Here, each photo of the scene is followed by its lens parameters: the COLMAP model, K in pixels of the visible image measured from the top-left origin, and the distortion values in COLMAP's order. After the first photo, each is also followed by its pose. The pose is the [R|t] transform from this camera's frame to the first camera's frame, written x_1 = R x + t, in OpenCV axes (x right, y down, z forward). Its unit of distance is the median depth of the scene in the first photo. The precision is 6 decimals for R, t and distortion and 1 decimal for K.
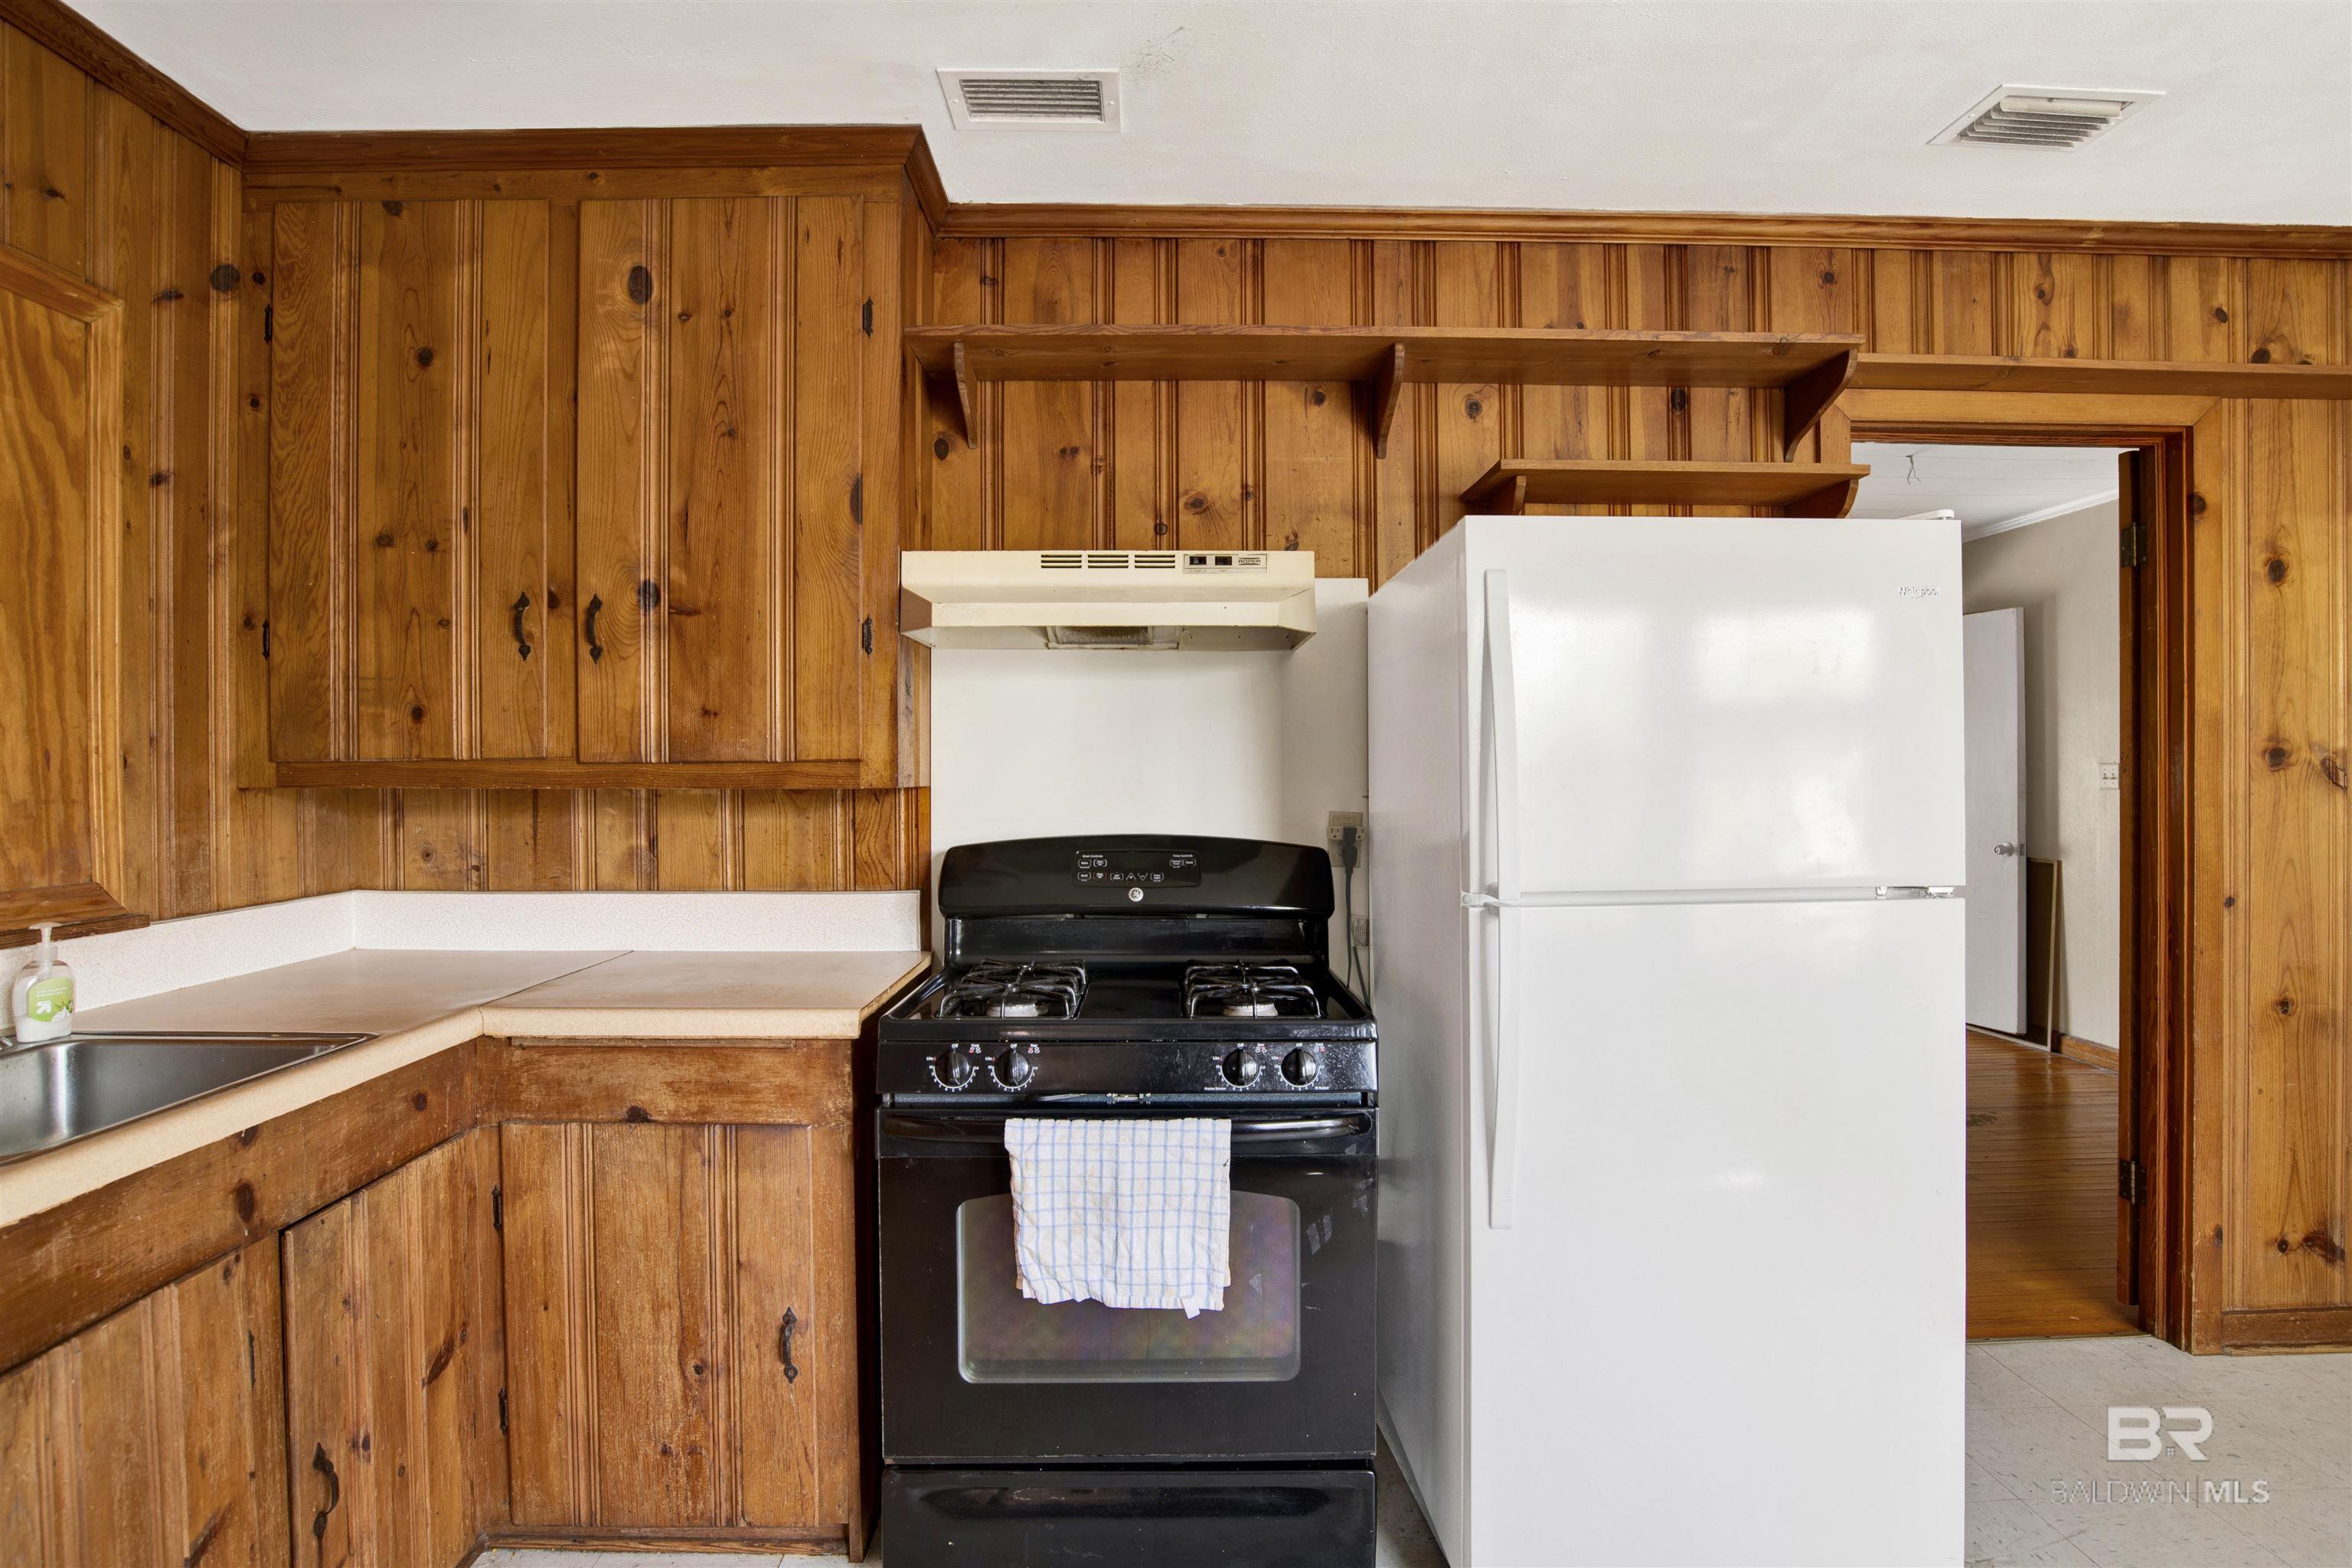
lens RADIAL K [[1242.3, 0, 1189.1], [0, 1242.3, 777.0], [0, 0, 1]] dist [-0.059854, 0.016061]
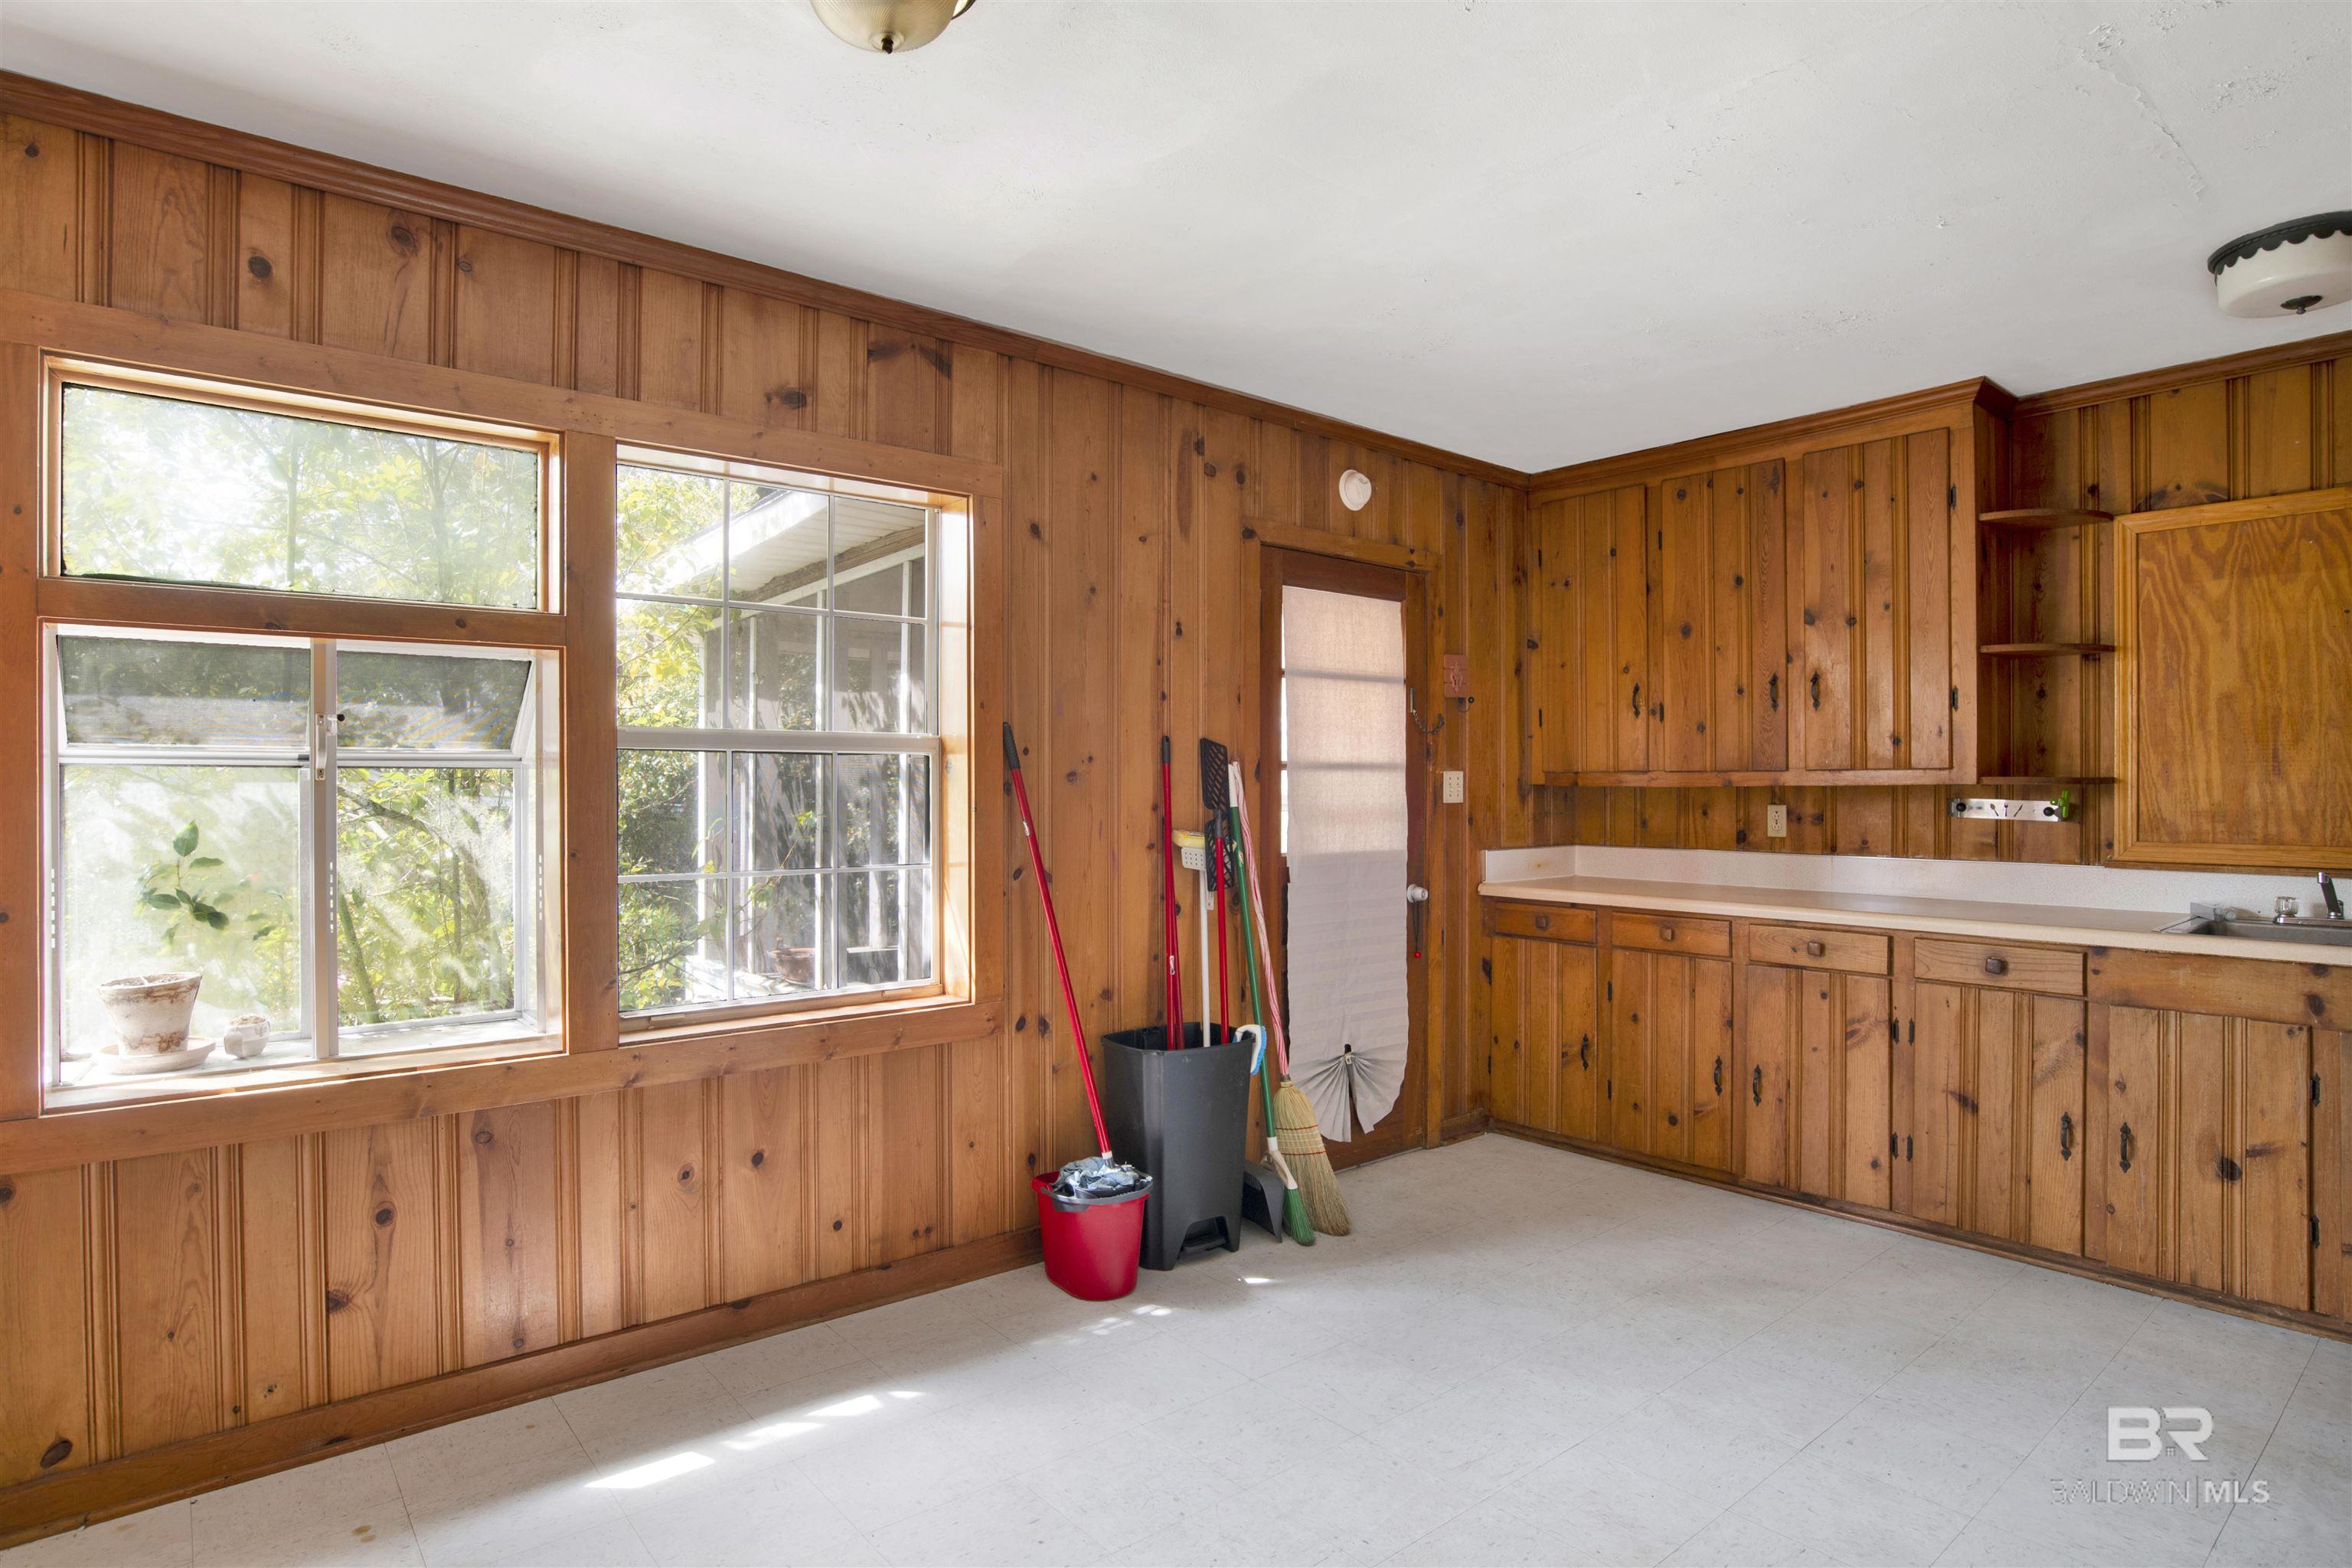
lens RADIAL K [[1242.3, 0, 1198.2], [0, 1242.3, 793.3], [0, 0, 1]] dist [-0.059854, 0.016061]
pose [[-0.774220, 0.008645, -0.632858, 1.178672], [-0.001993, 0.999868, 0.016096, -0.006515], [0.632914, 0.013724, -0.774101, 0.877574]]
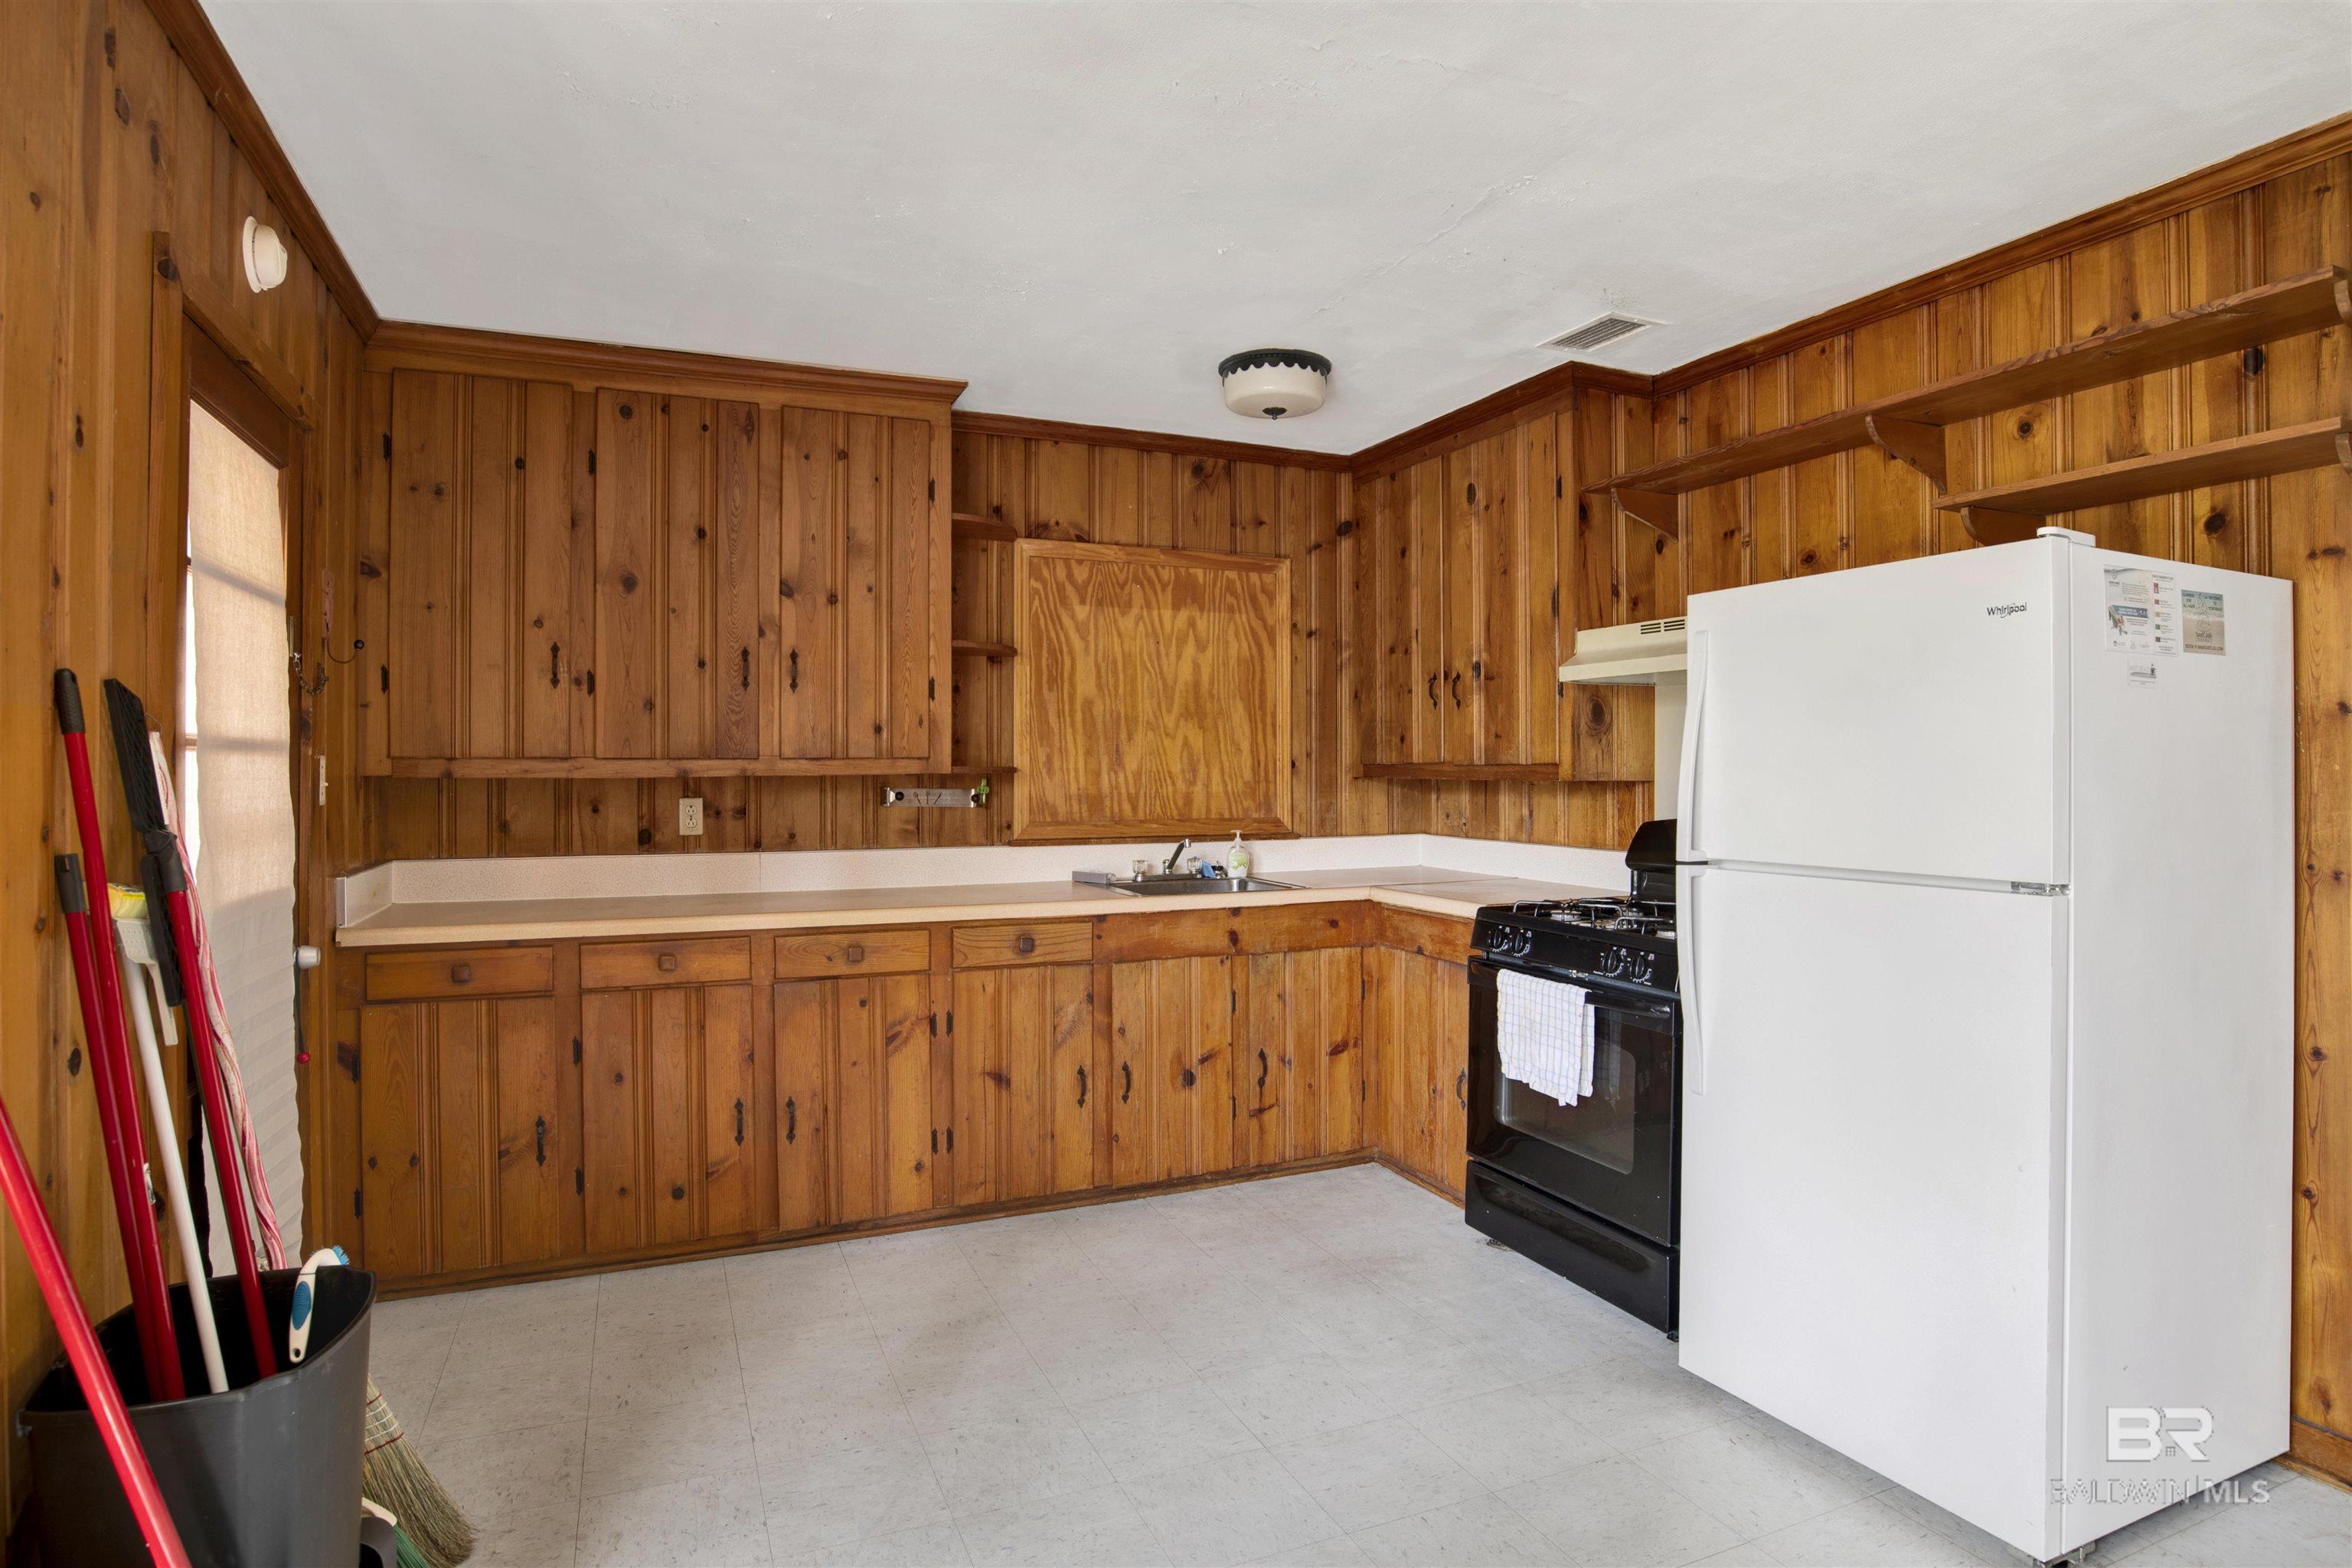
lens RADIAL K [[1242.3, 0, 1164.2], [0, 1242.3, 783.1], [0, 0, 1]] dist [-0.059854, 0.016061]
pose [[0.371788, 0.013623, -0.928218, 1.048787], [-0.006835, 0.999905, 0.011938, -0.003624], [0.928293, 0.001906, 0.371846, -0.077256]]
